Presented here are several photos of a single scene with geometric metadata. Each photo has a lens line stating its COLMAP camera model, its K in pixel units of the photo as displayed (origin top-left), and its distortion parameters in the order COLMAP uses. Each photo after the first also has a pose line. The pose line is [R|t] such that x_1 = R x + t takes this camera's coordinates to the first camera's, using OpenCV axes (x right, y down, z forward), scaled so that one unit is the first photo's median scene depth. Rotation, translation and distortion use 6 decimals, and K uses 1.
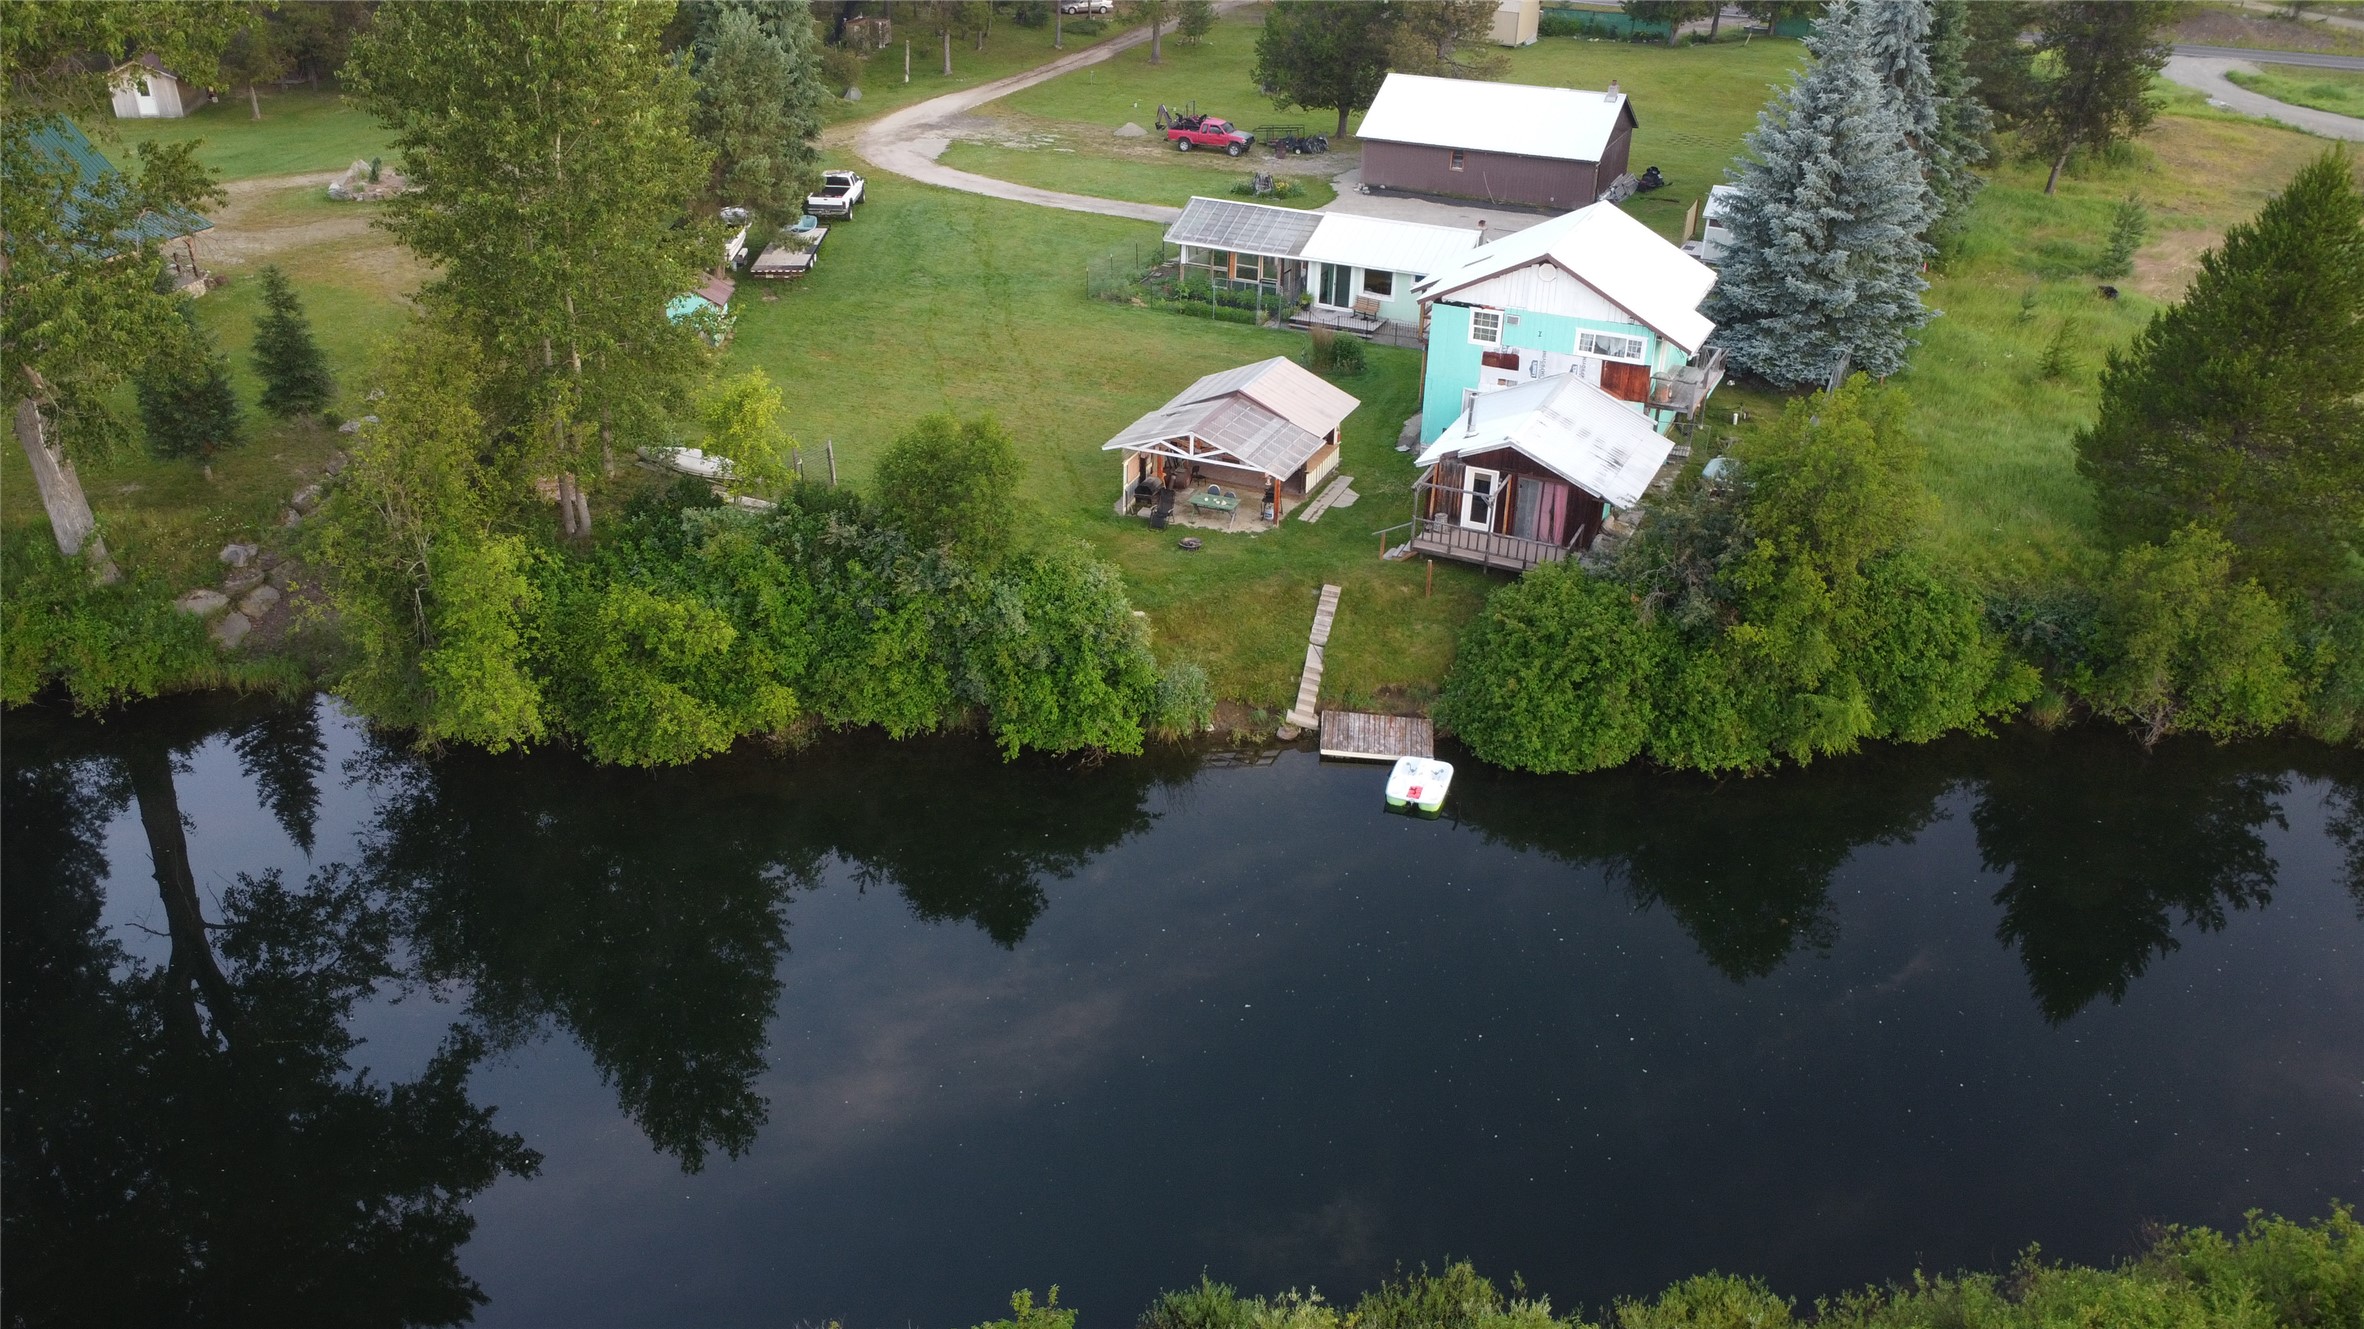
lens RADIAL K [[1774.7, 0, 1163.5], [0, 1774.7, 689.2], [0, 0, 1]] dist [0.002360, -0.001046]
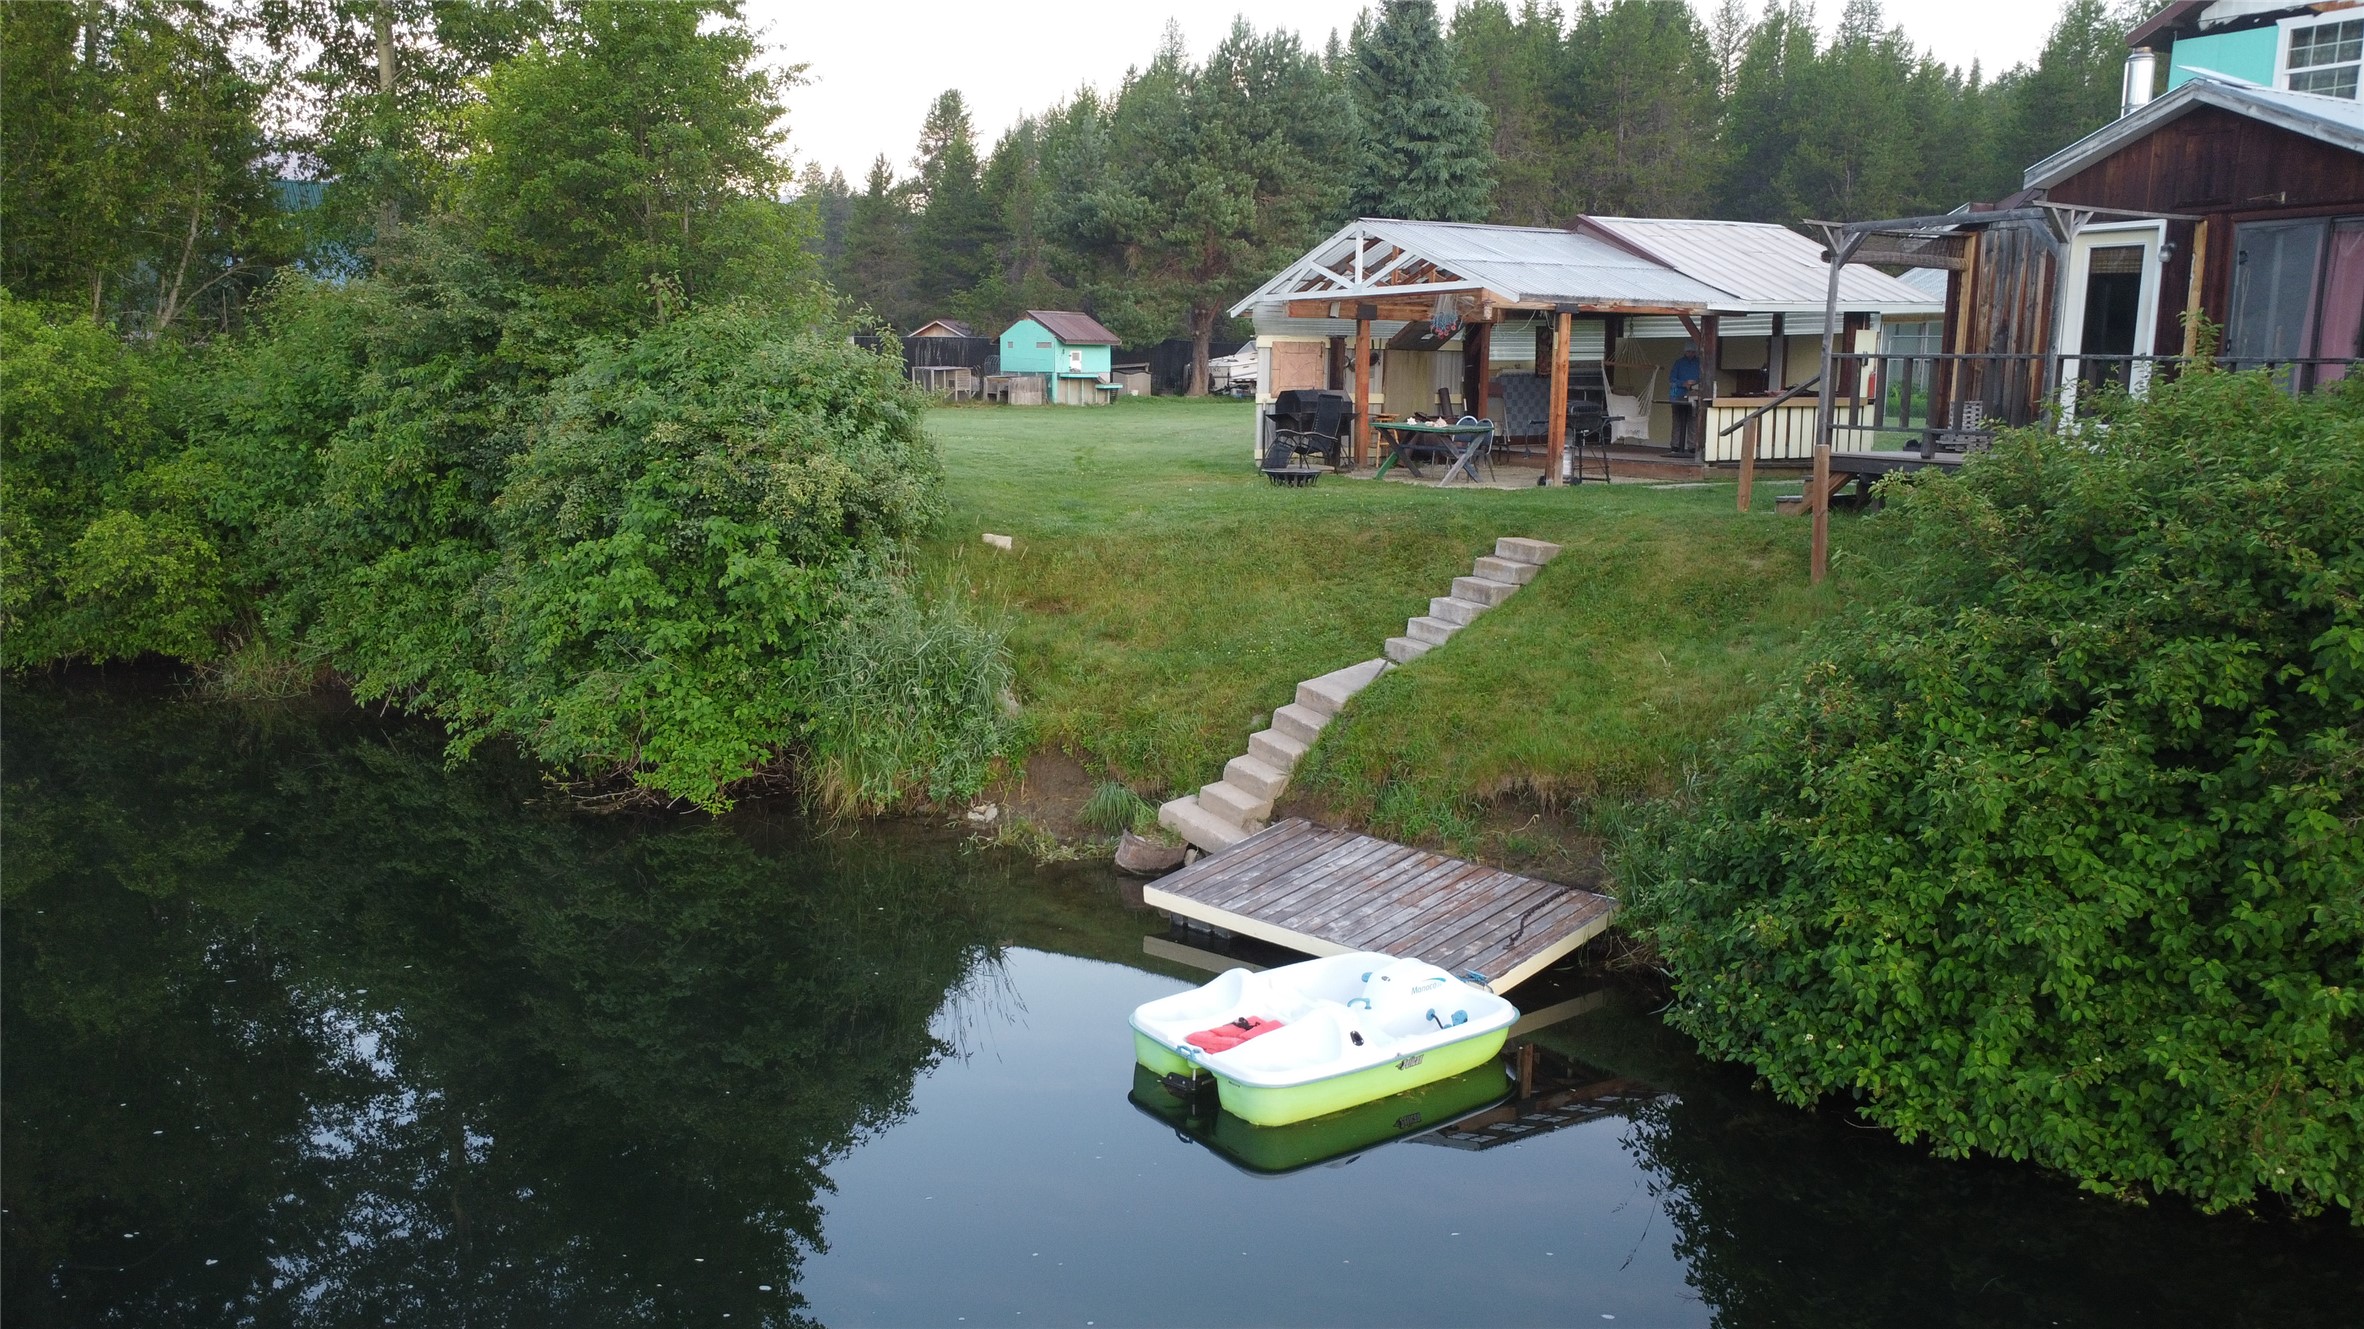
lens RADIAL K [[1774.7, 0, 1157.5], [0, 1774.7, 679.3], [0, 0, 1]] dist [0.002360, -0.001046]
pose [[0.807300, 0.097423, -0.582044, 0.233311], [-0.281906, 0.930137, -0.235319, 0.064341], [0.518454, 0.354055, 0.778364, 0.713723]]
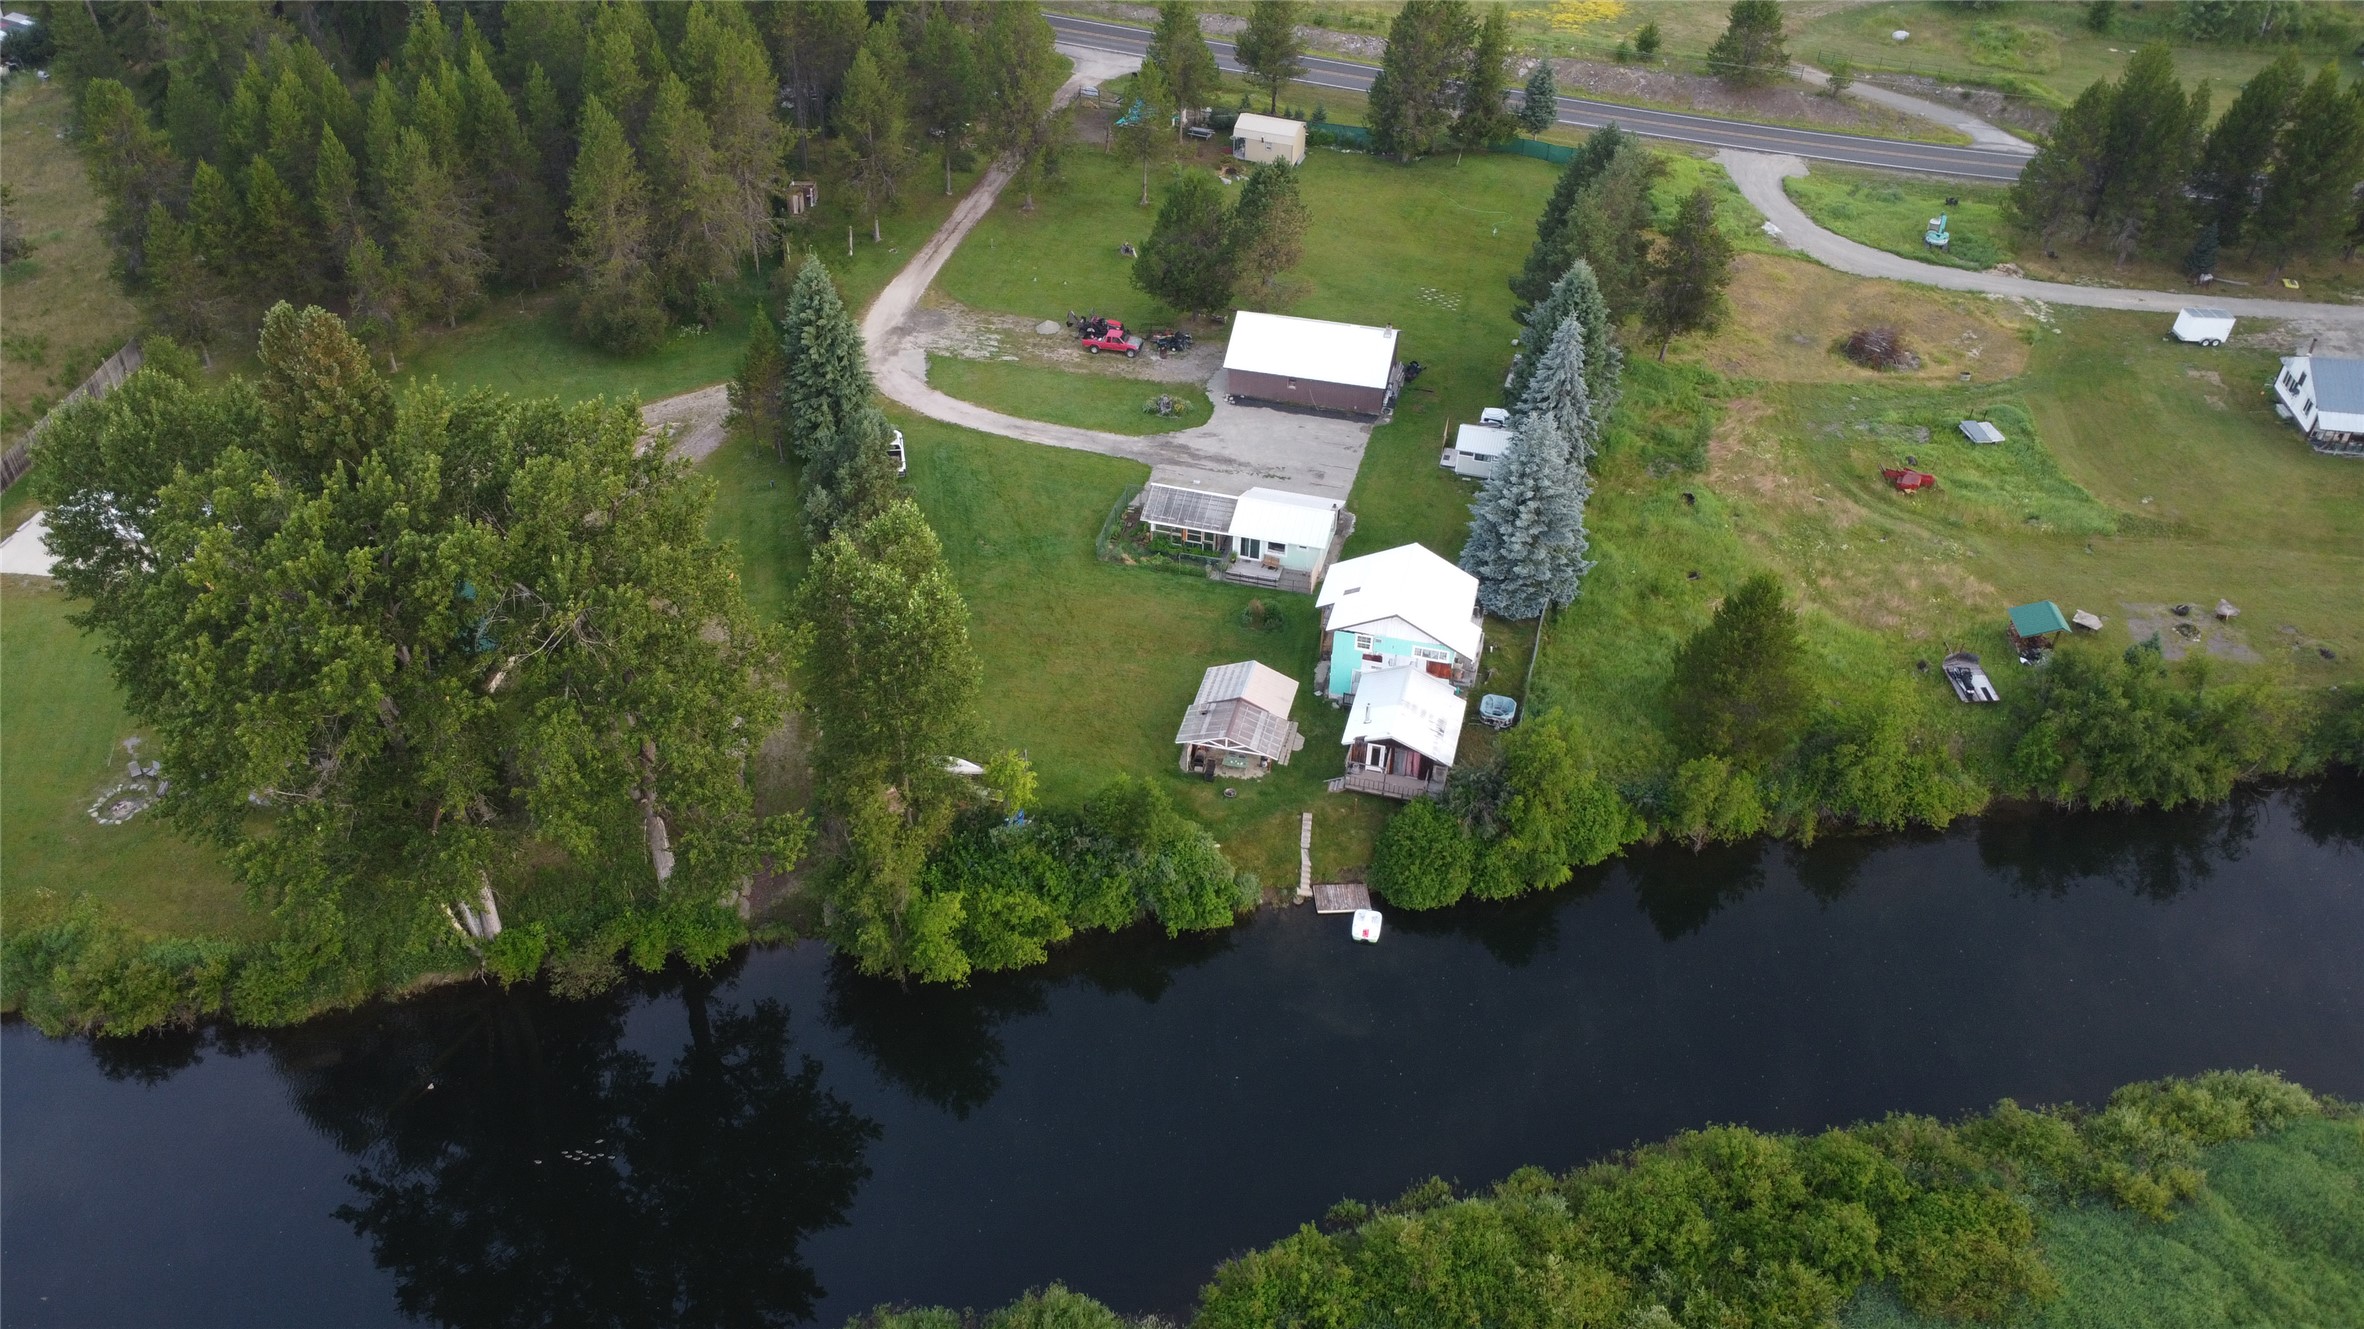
lens RADIAL K [[1774.7, 0, 1167.3], [0, 1774.7, 694.9], [0, 0, 1]] dist [0.002360, -0.001046]
pose [[0.982944, -0.114655, 0.143786, -0.326394], [0.087721, 0.979494, 0.181374, -0.558646], [-0.161633, -0.165668, 0.972846, -0.871298]]
